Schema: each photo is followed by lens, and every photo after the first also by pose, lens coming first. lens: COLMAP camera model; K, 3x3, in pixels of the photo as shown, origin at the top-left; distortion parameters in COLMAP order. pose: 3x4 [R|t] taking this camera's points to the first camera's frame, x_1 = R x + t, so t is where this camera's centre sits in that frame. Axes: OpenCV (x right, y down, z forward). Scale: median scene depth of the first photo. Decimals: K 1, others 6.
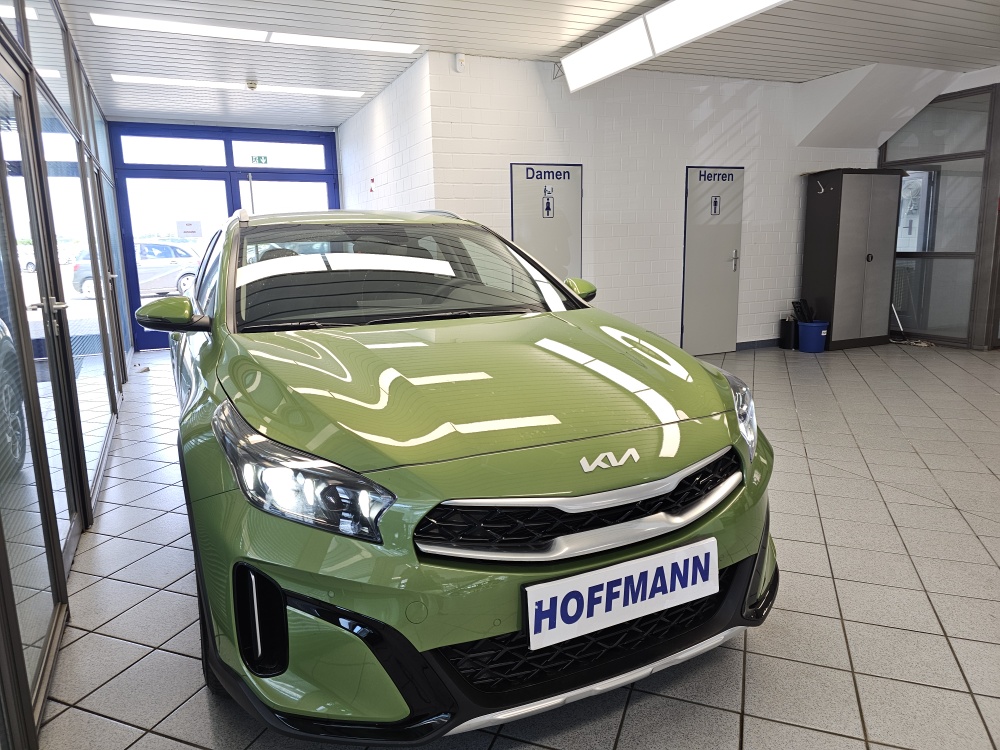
lens RADIAL K [[686.9, 0, 513.7], [0, 686.9, 376.0], [0, 0, 1]] dist [0.040946, -0.049218]
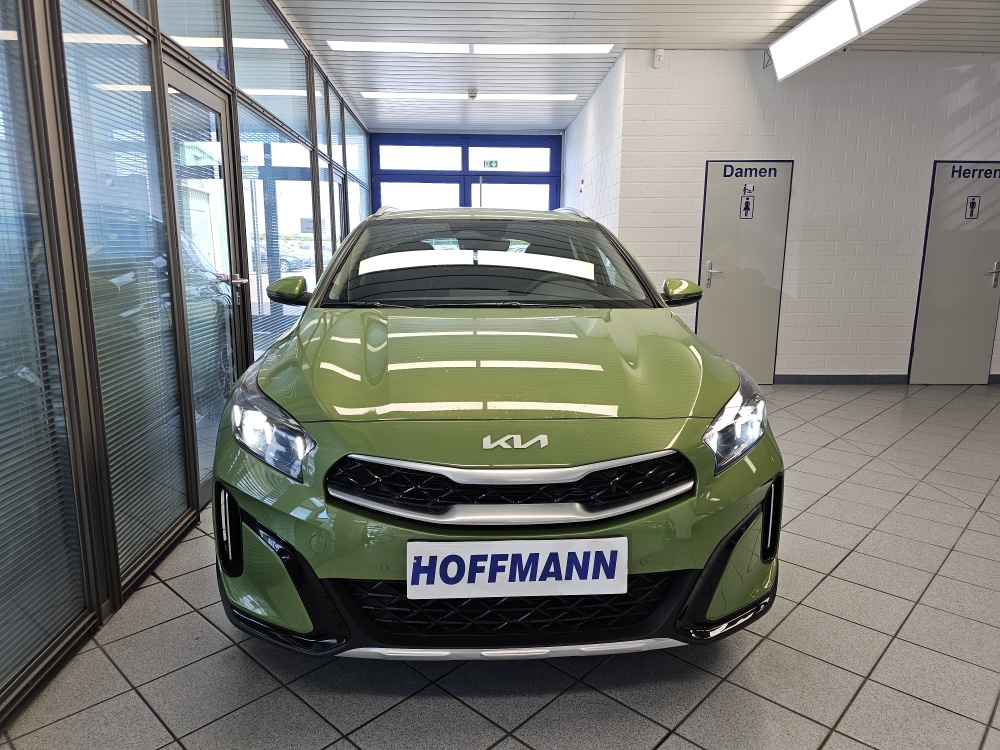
lens RADIAL K [[690.3, 0, 498.0], [0, 690.3, 393.3], [0, 0, 1]] dist [0.038205, -0.053548]
pose [[0.920866, 0.104906, -0.375502, 0.168897], [-0.098267, 0.994478, 0.036847, 0.004585], [0.377293, 0.002969, 0.926089, 0.007877]]
